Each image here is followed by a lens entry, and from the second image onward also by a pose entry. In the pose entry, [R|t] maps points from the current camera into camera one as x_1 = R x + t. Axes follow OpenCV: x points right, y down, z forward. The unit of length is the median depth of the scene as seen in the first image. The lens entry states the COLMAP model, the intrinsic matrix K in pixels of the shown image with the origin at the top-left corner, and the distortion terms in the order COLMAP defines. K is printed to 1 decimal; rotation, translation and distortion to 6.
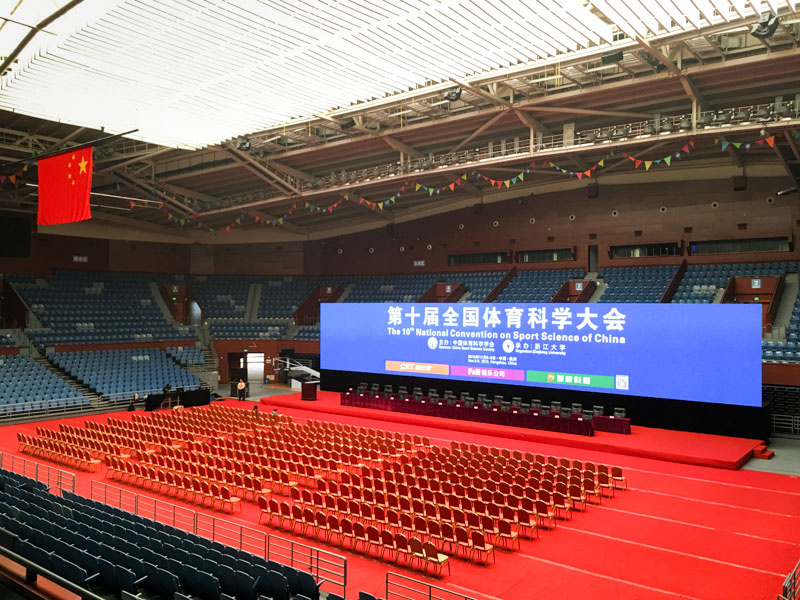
lens RADIAL K [[670.8, 0, 407.3], [0, 670.8, 301.7], [0, 0, 1]] dist [0.041963, -0.055820]
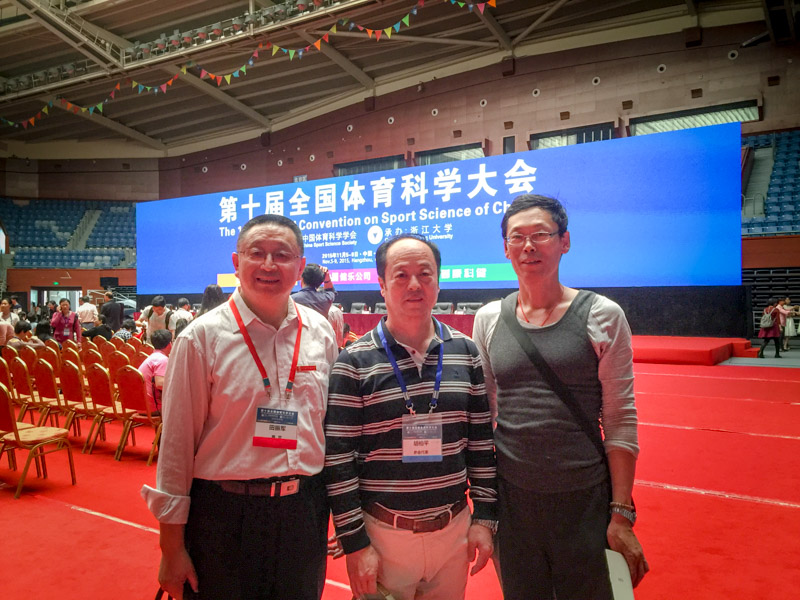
lens RADIAL K [[670.8, 0, 416.2], [0, 670.8, 285.8], [0, 0, 1]] dist [0.041963, -0.055820]
pose [[0.996435, -0.002722, 0.084317, 0.129057], [0.004672, 0.999726, -0.022941, 0.128763], [-0.084232, 0.023253, 0.996175, 0.303068]]
